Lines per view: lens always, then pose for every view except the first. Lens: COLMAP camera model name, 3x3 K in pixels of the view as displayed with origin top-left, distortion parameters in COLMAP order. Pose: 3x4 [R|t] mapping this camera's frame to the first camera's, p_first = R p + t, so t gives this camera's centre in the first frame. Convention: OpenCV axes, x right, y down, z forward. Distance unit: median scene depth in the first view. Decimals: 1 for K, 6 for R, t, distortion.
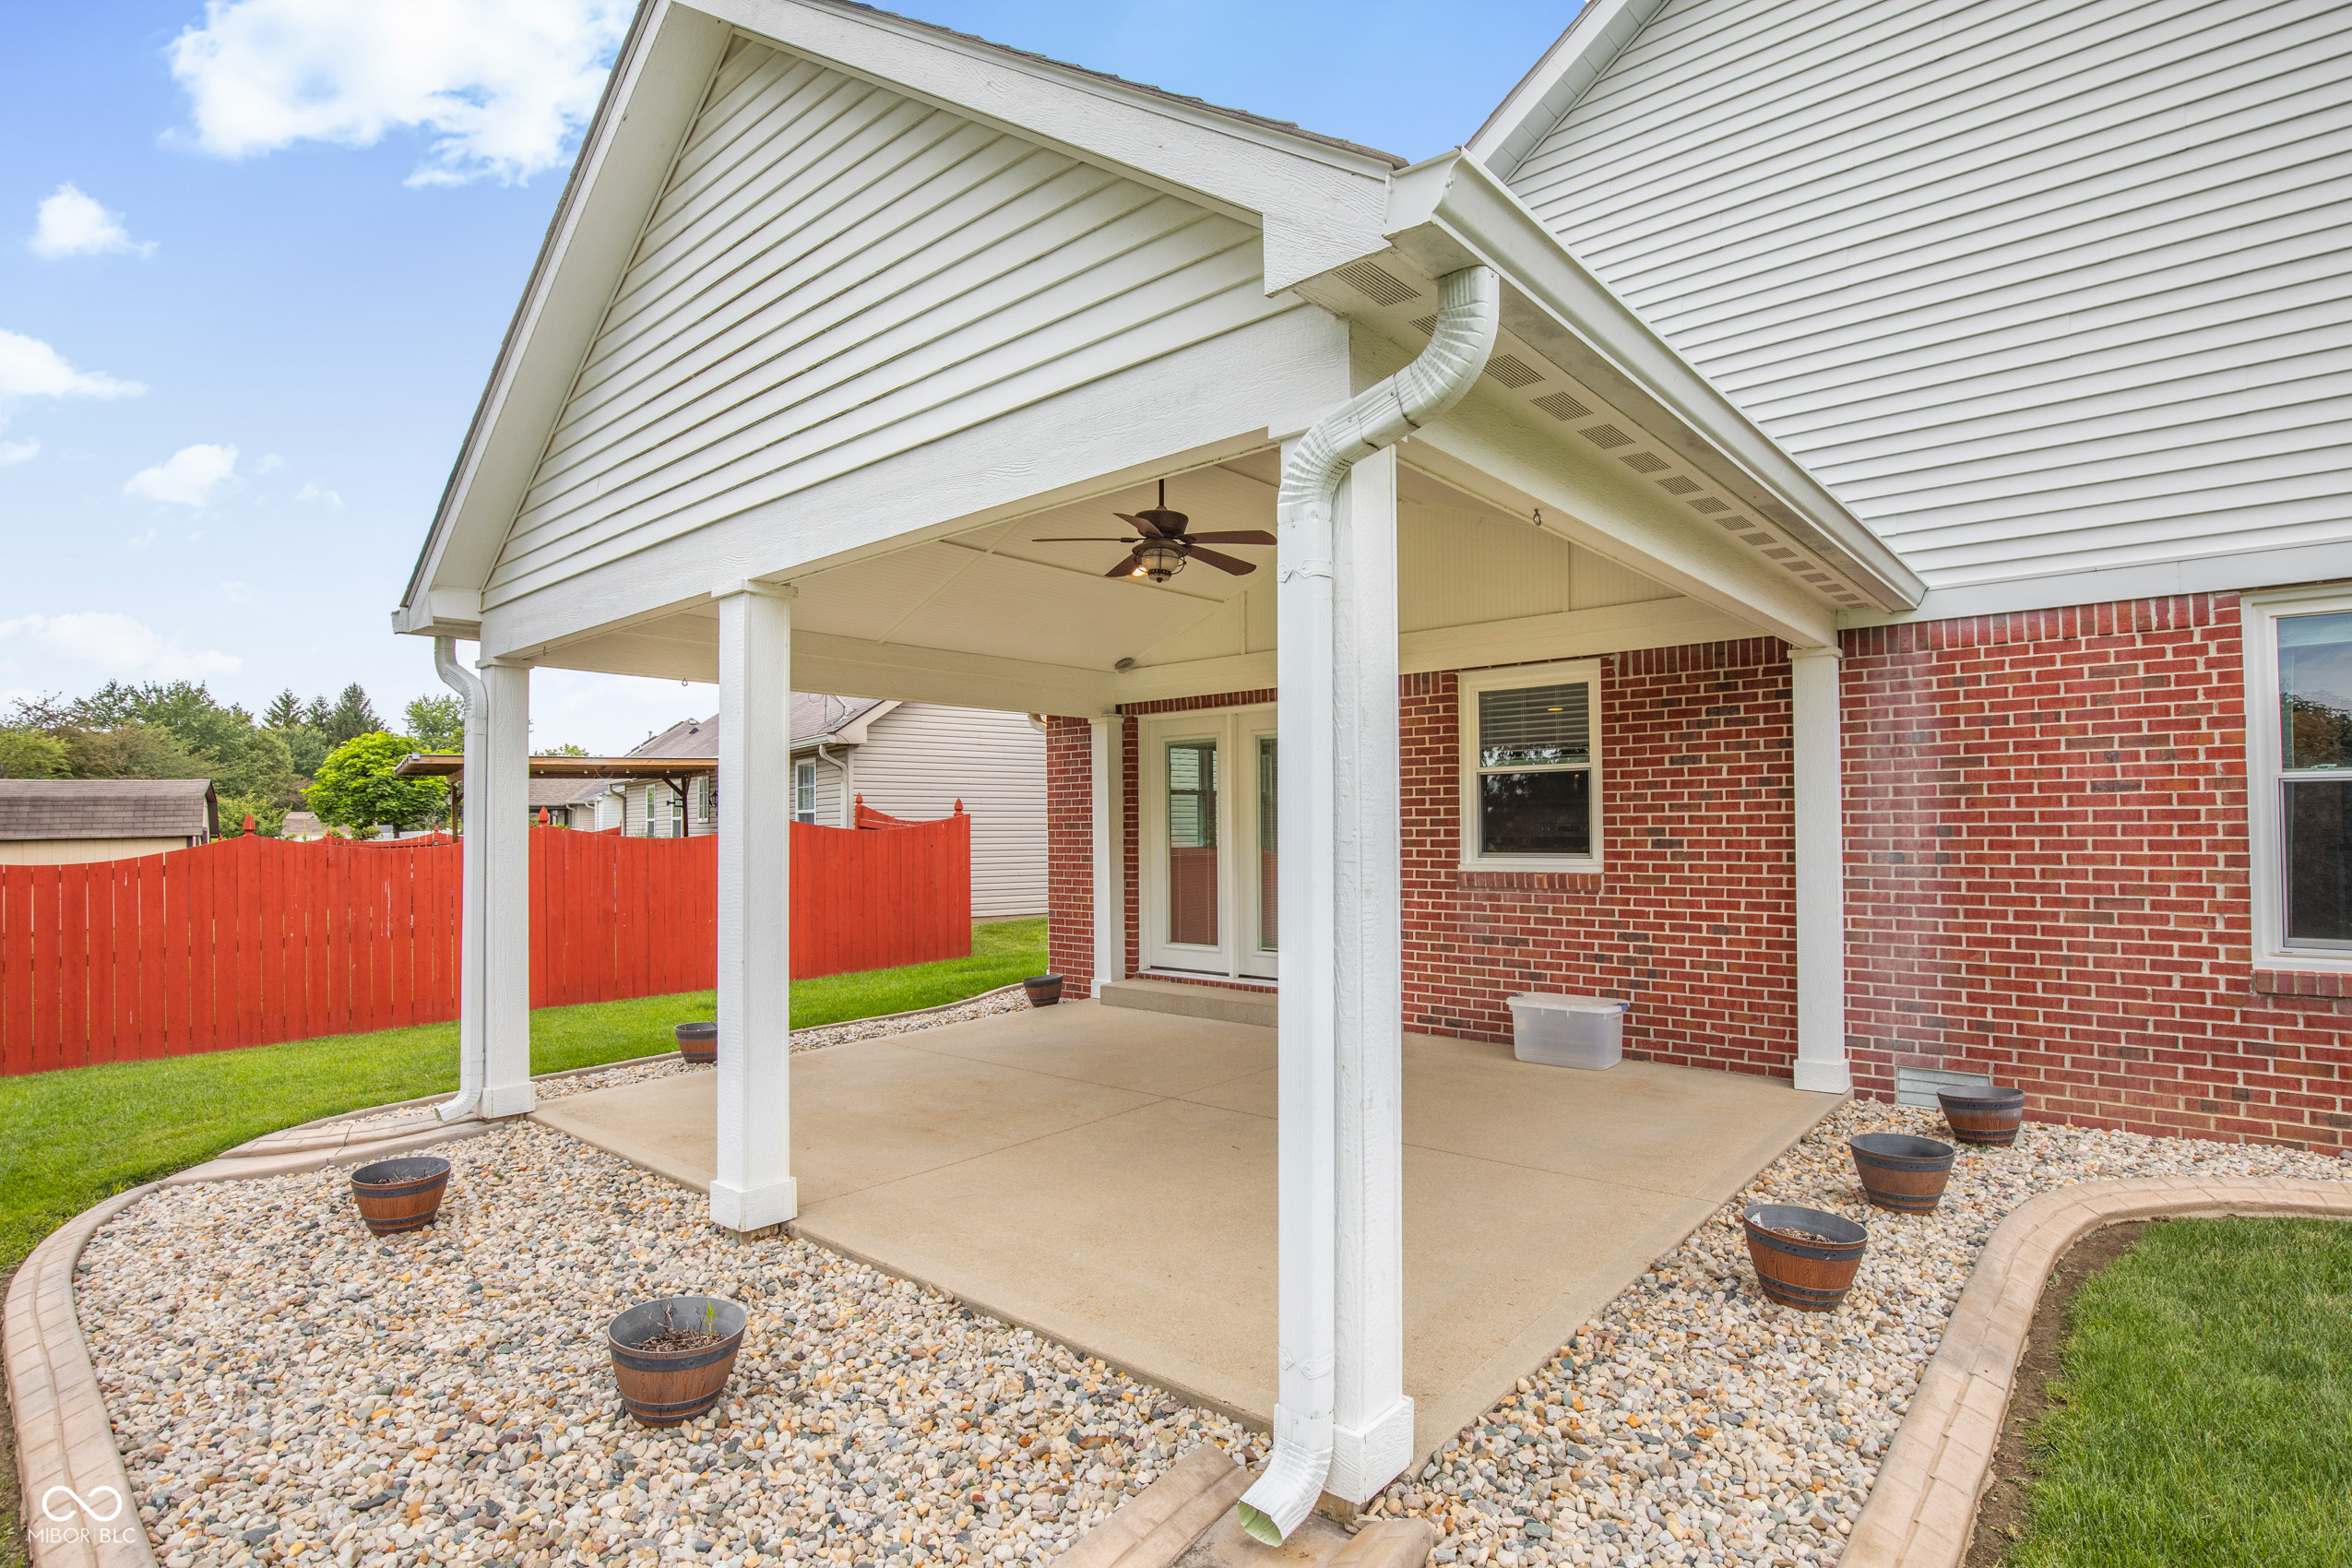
lens RADIAL K [[1164.8, 0, 1187.5], [0, 1164.8, 796.8], [0, 0, 1]] dist [-0.023101, 0.000377]
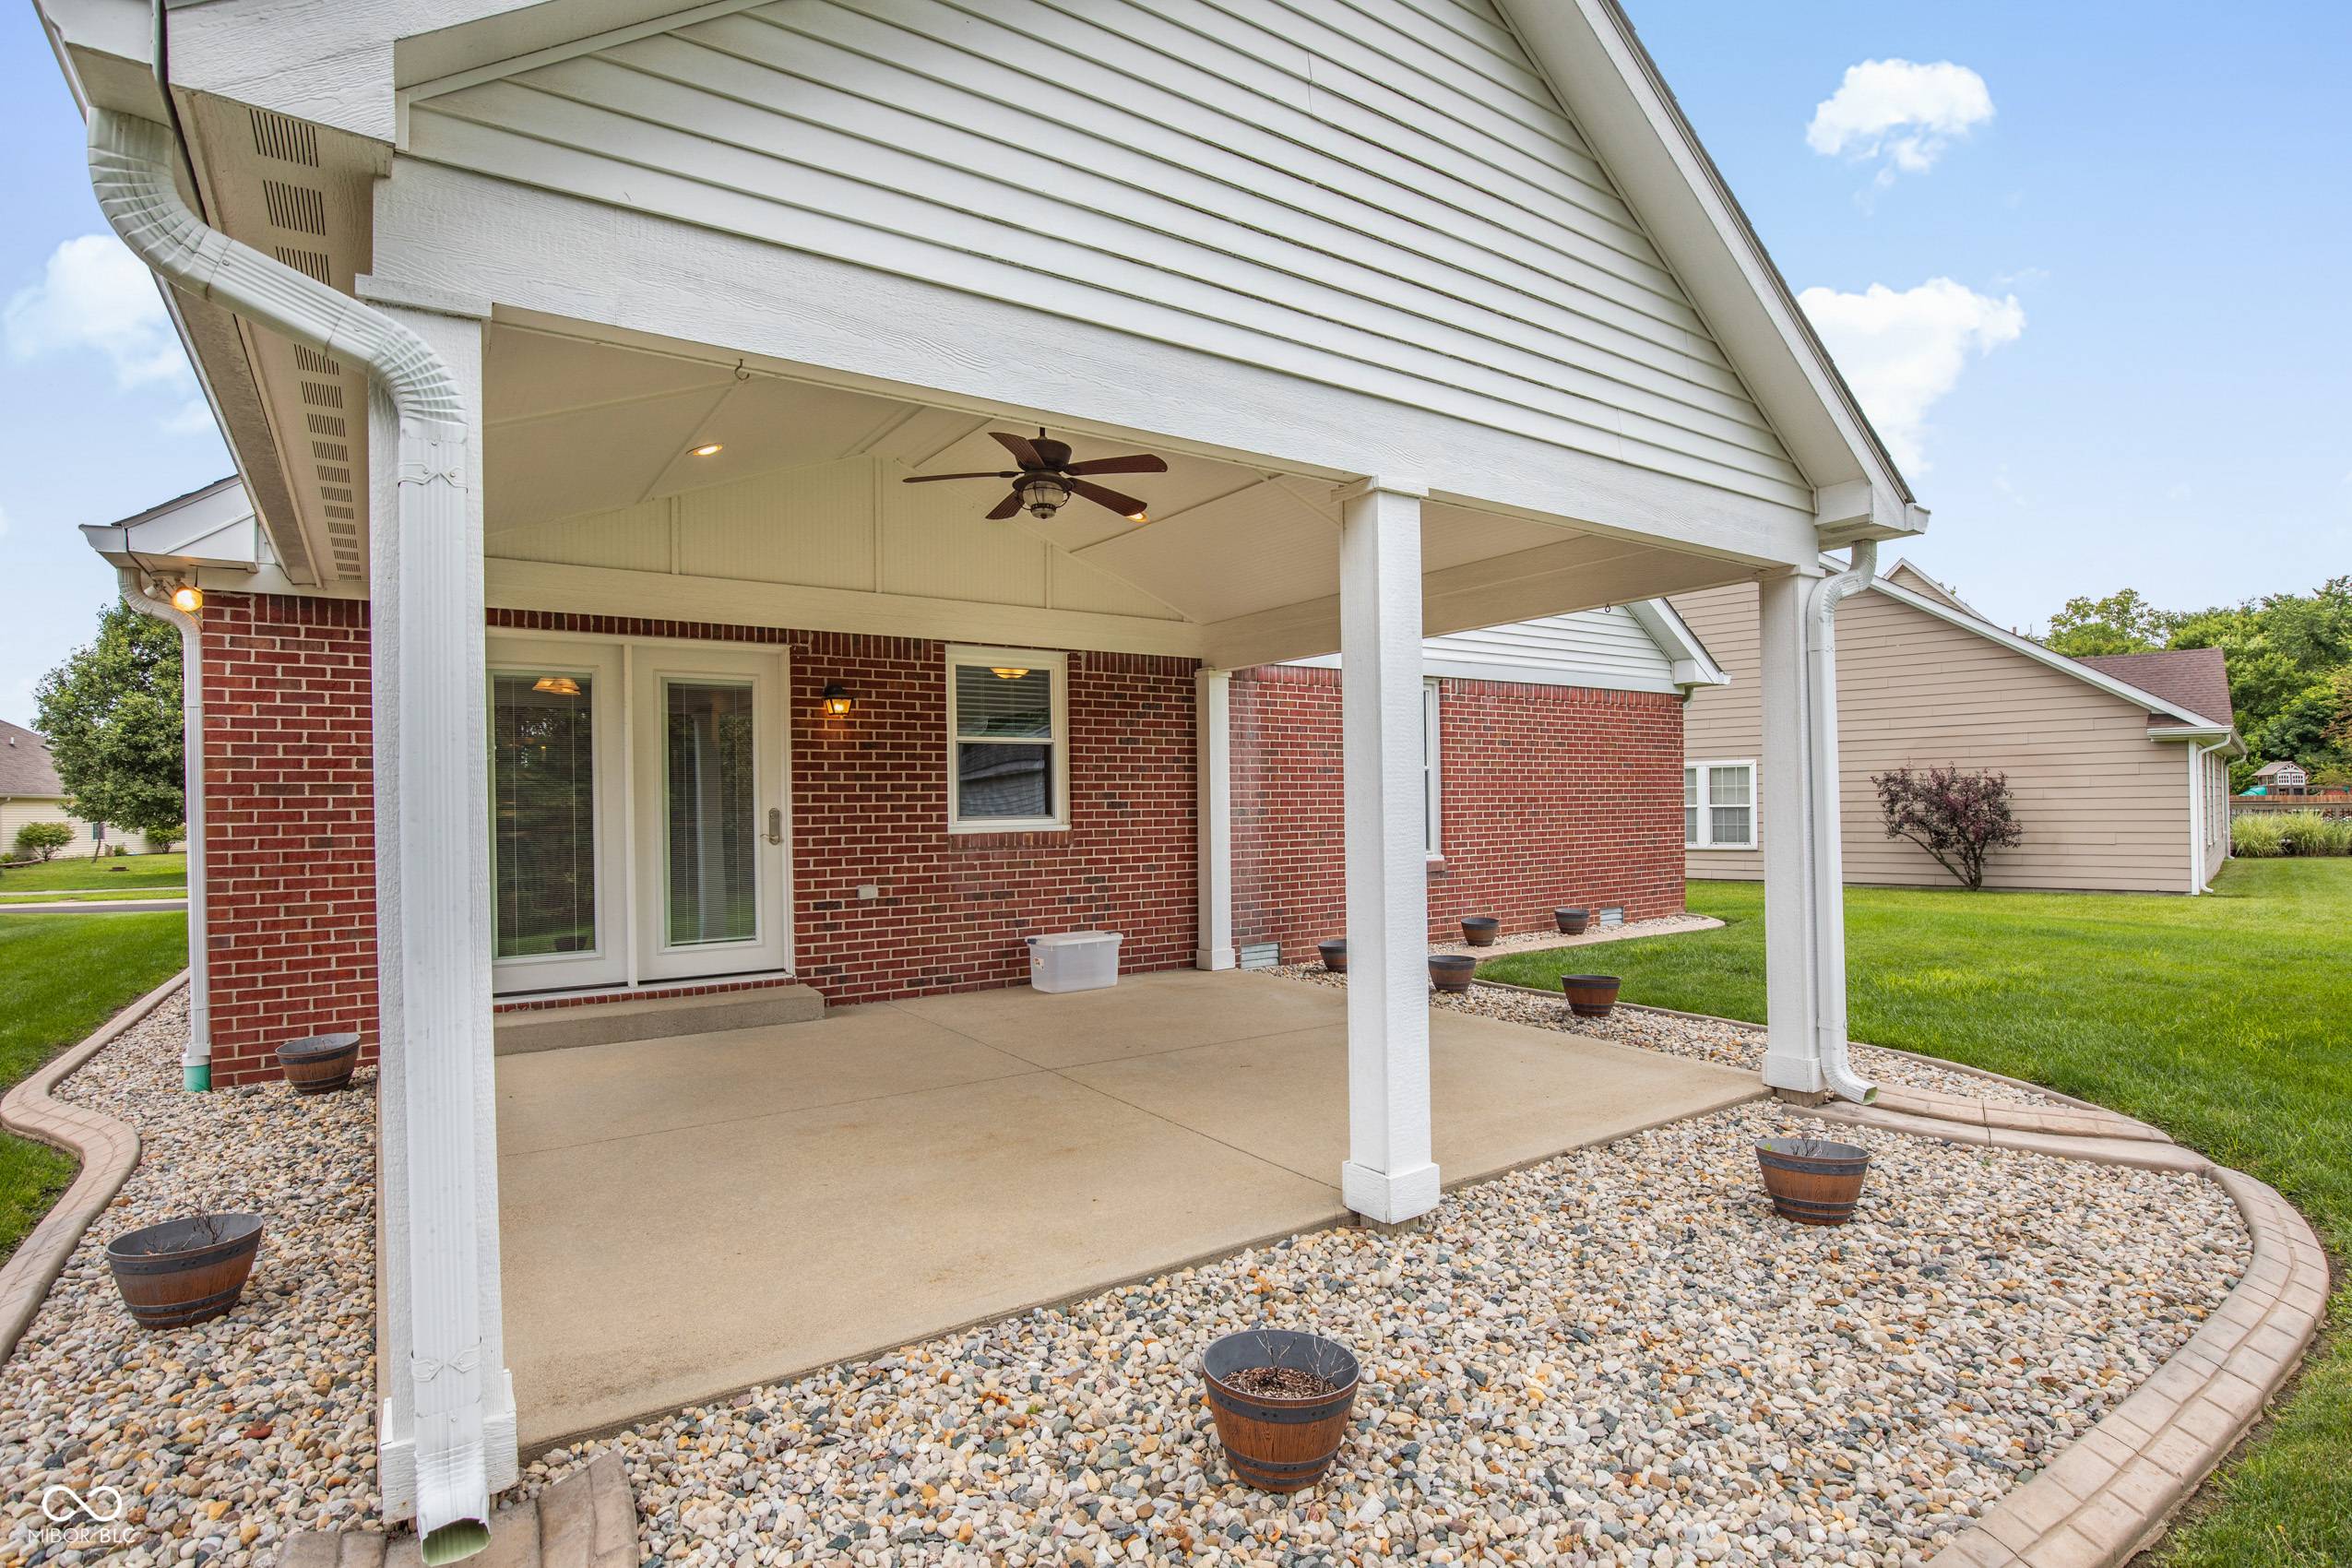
lens RADIAL K [[1174.1, 0, 1190.5], [0, 1174.1, 799.7], [0, 0, 1]] dist [-0.026793, -0.000289]
pose [[0.241225, 0.005952, 0.970451, -0.732776], [-0.016458, 0.999862, -0.002041, 0.031296], [-0.970330, -0.015479, 0.241290, 0.531467]]
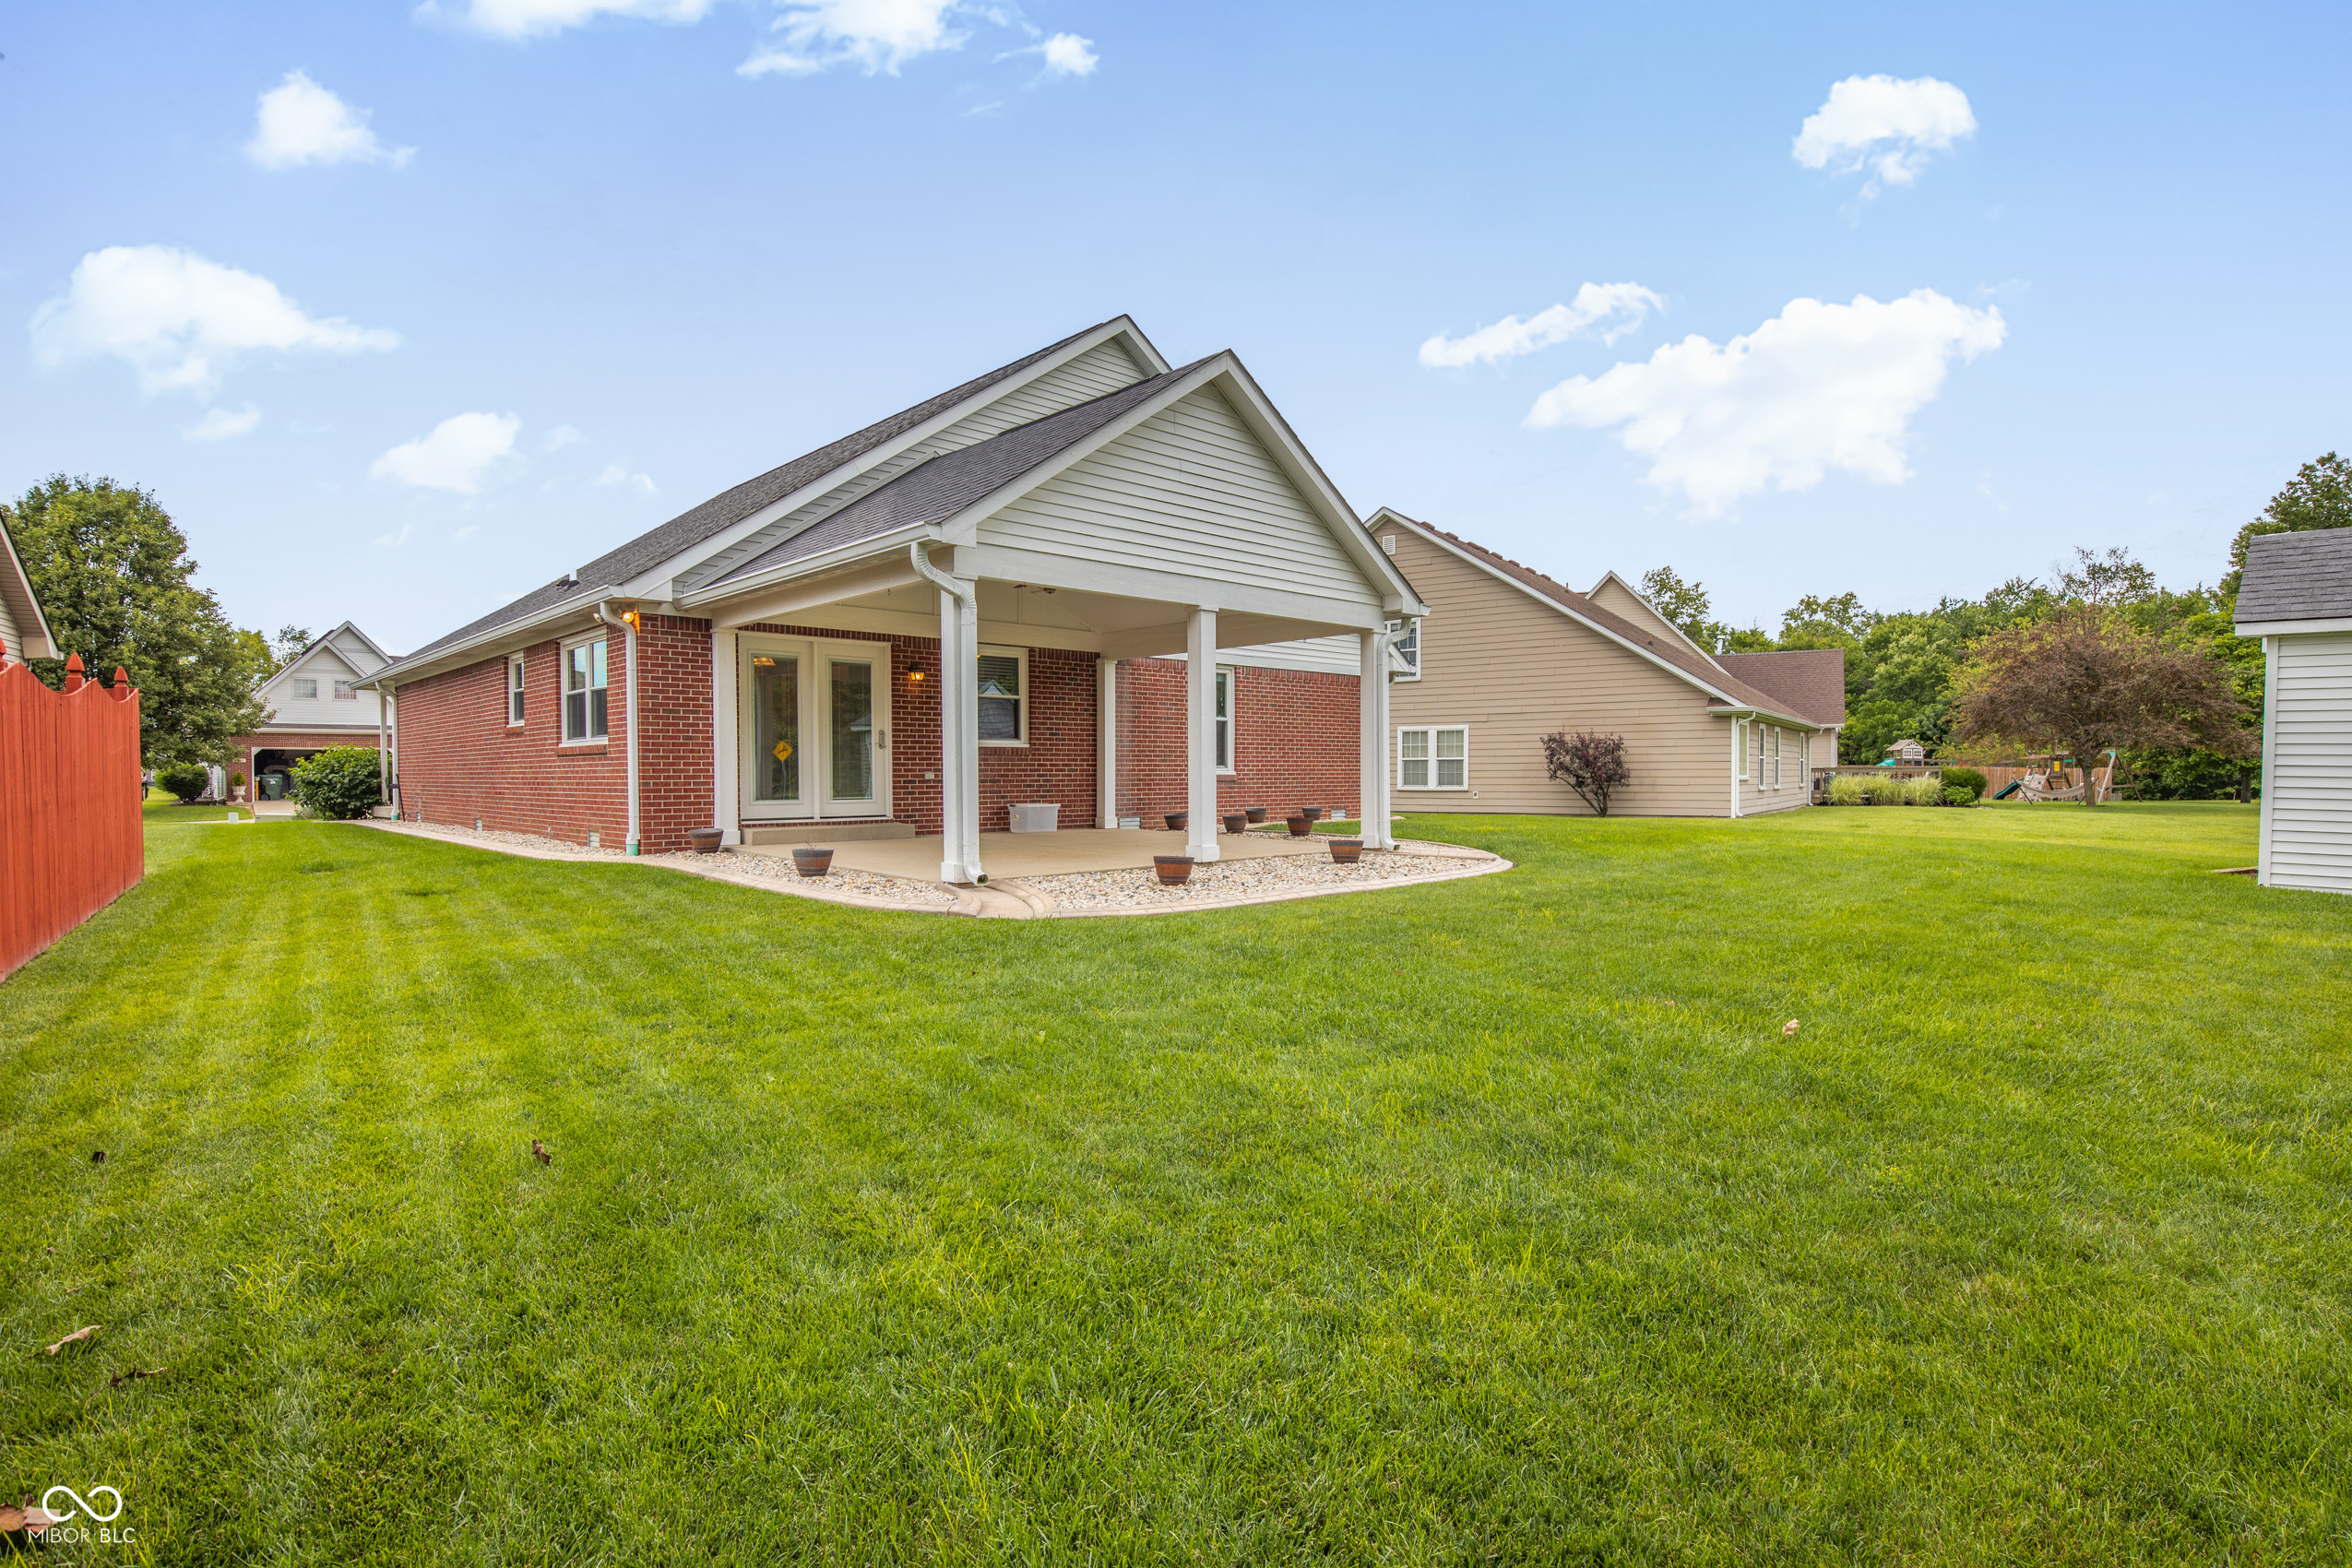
lens RADIAL K [[1164.8, 0, 1187.5], [0, 1164.8, 796.8], [0, 0, 1]] dist [-0.023101, 0.000377]
pose [[0.090890, -0.016430, 0.995725, -1.643465], [-0.028397, 0.999415, 0.019083, 0.099408], [-0.995456, -0.030010, 0.090370, 0.458240]]
